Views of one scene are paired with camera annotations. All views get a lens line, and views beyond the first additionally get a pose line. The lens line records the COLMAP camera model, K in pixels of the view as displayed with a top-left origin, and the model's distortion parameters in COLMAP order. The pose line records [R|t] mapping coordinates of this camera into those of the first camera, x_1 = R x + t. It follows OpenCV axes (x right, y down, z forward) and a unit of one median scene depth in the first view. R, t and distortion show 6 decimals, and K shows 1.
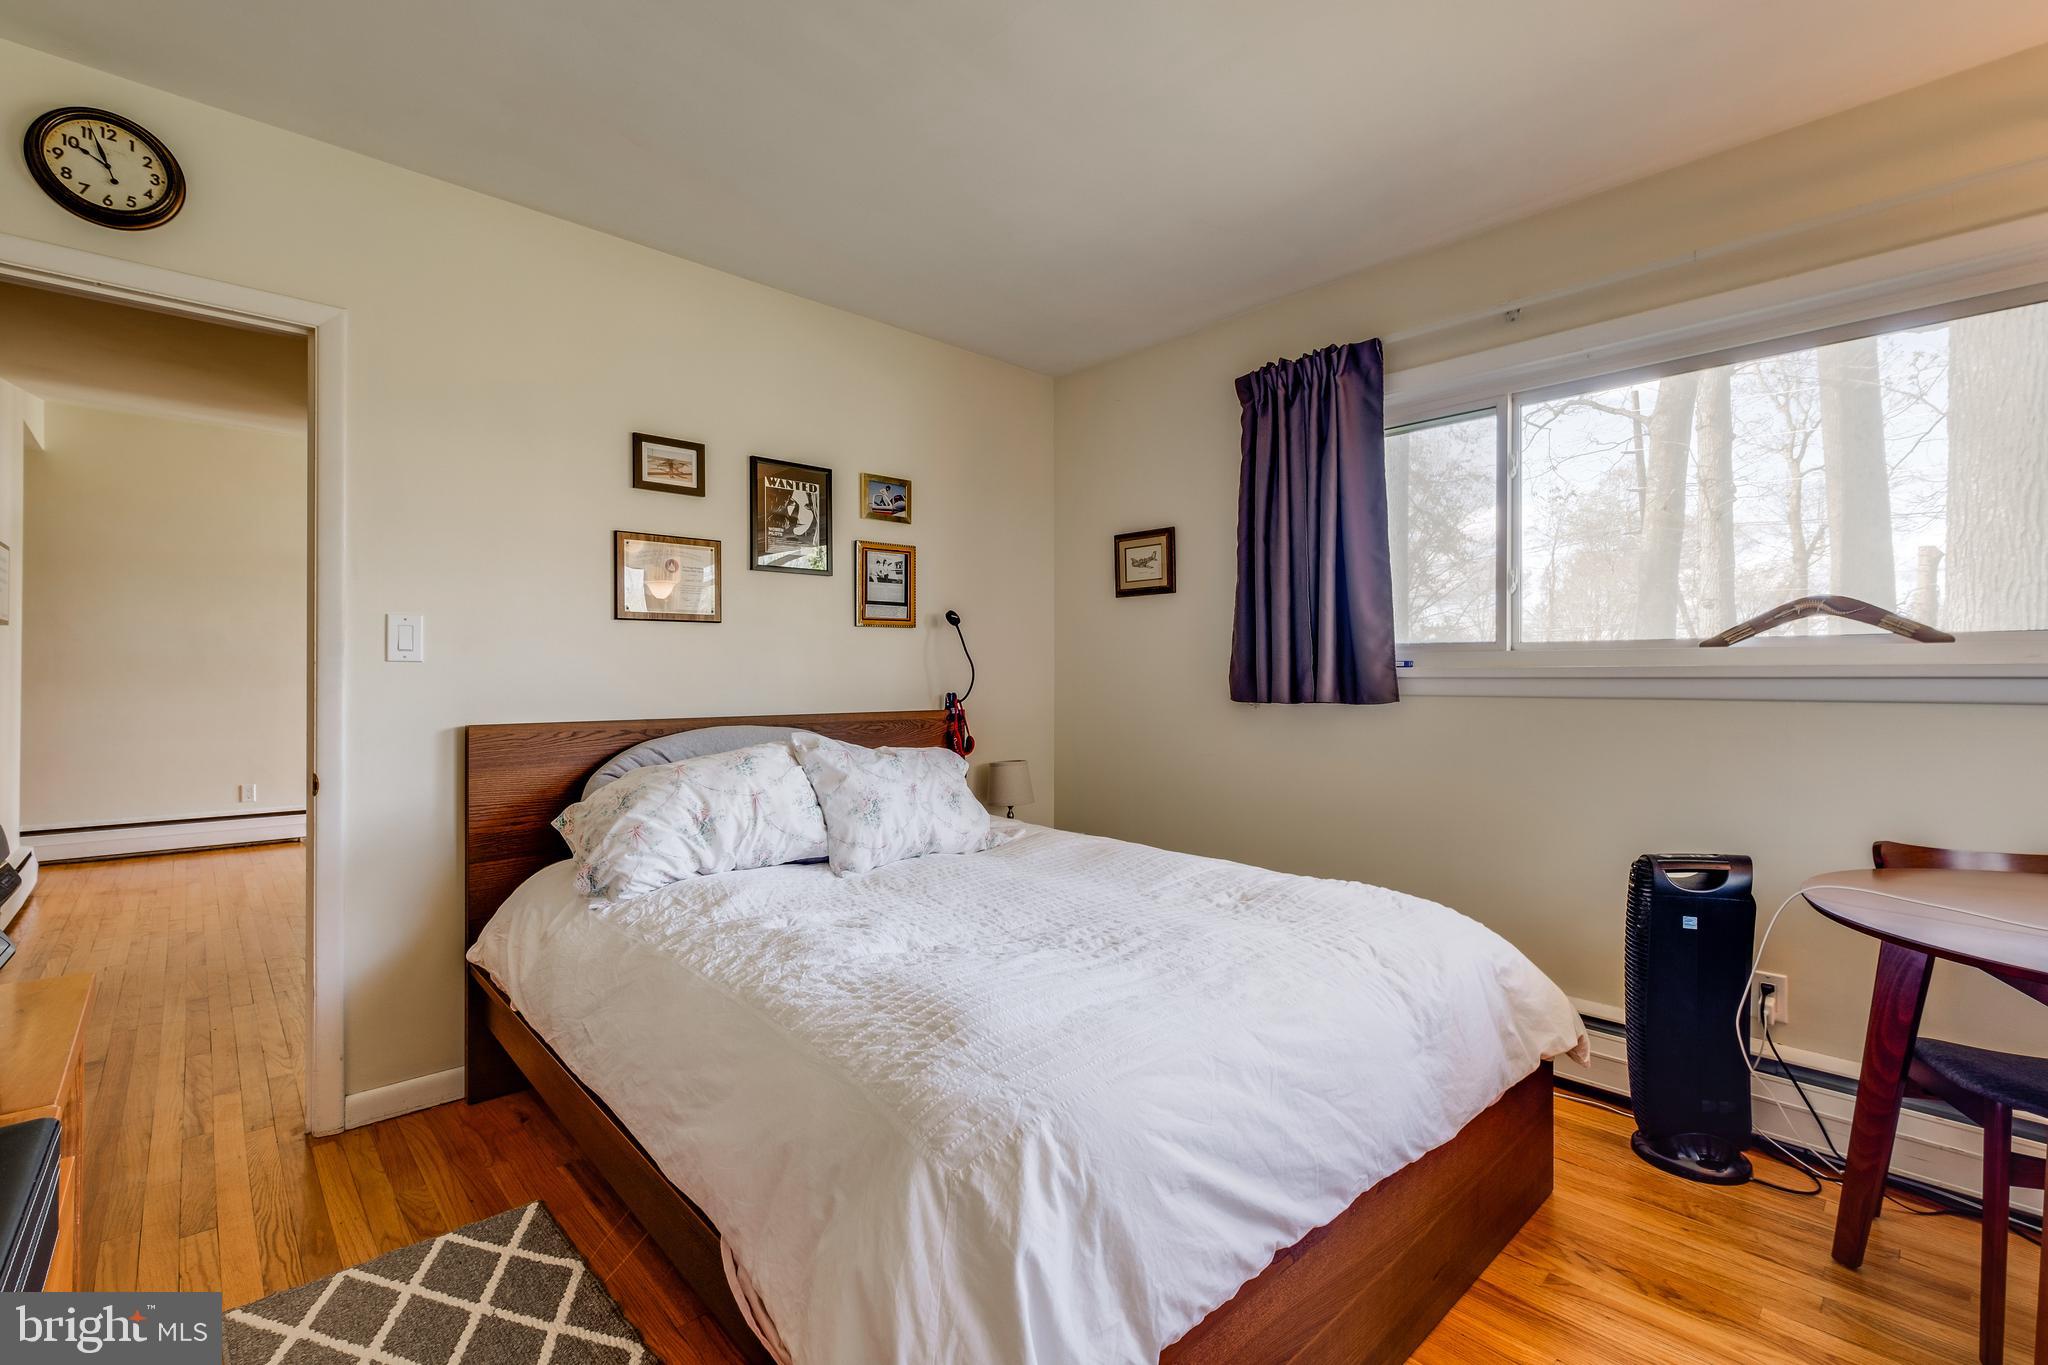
lens RADIAL K [[891.1, 0, 1020.2], [0, 891.1, 678.5], [0, 0, 1]] dist [-0.001947, -0.000234]
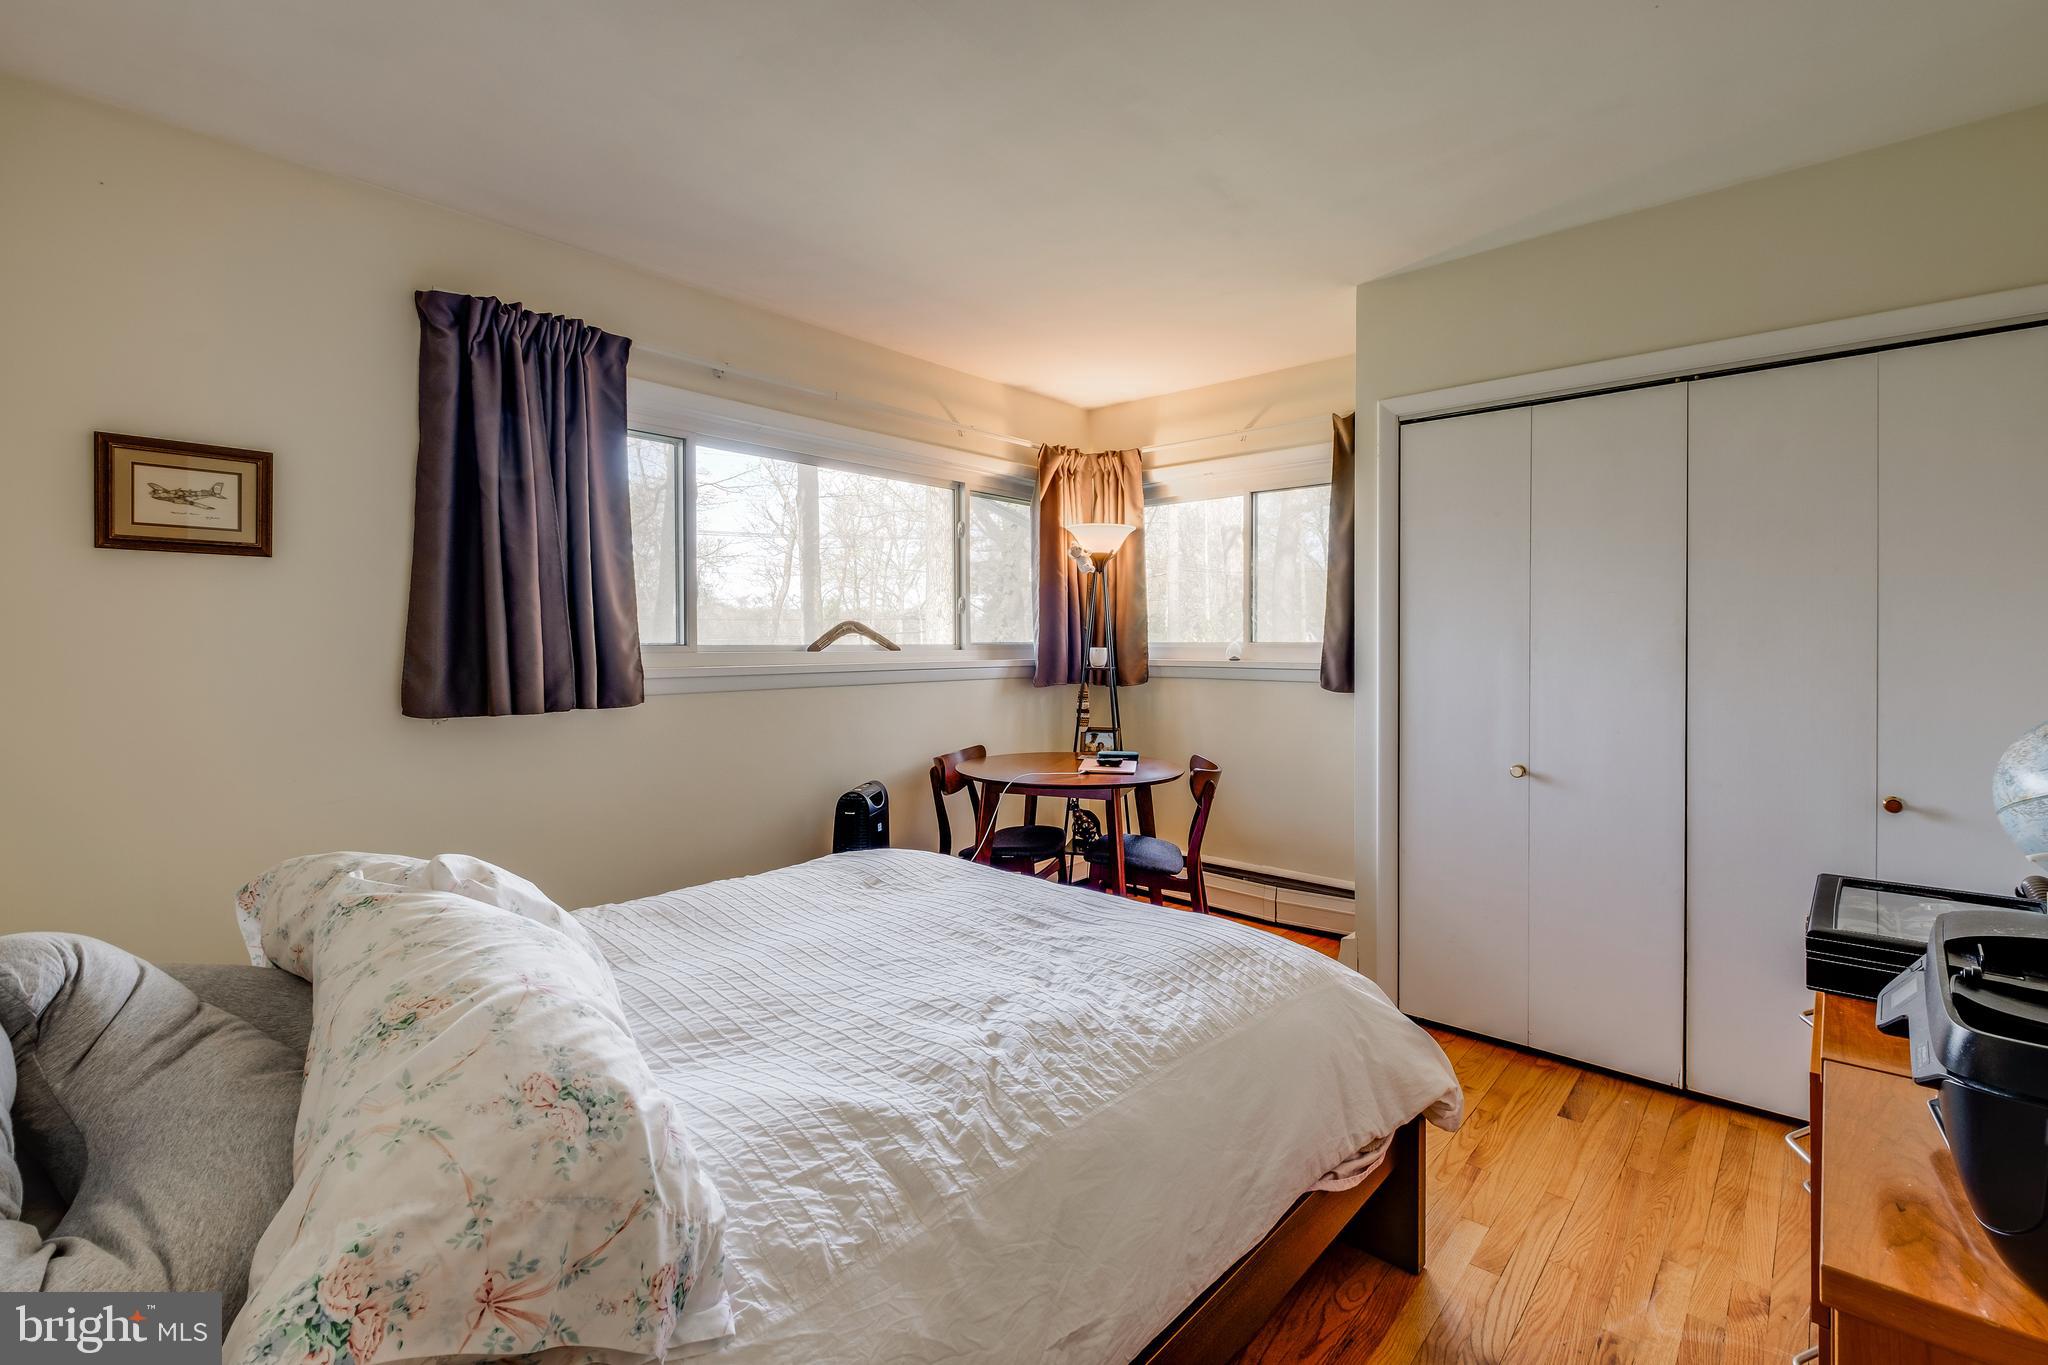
lens RADIAL K [[891.1, 0, 1020.9], [0, 891.1, 666.9], [0, 0, 1]] dist [-0.001947, -0.000234]
pose [[-0.083393, -0.028115, 0.996120, -0.630634], [0.002467, 0.999593, 0.028420, -0.042440], [-0.996514, 0.004828, -0.083290, 0.639979]]
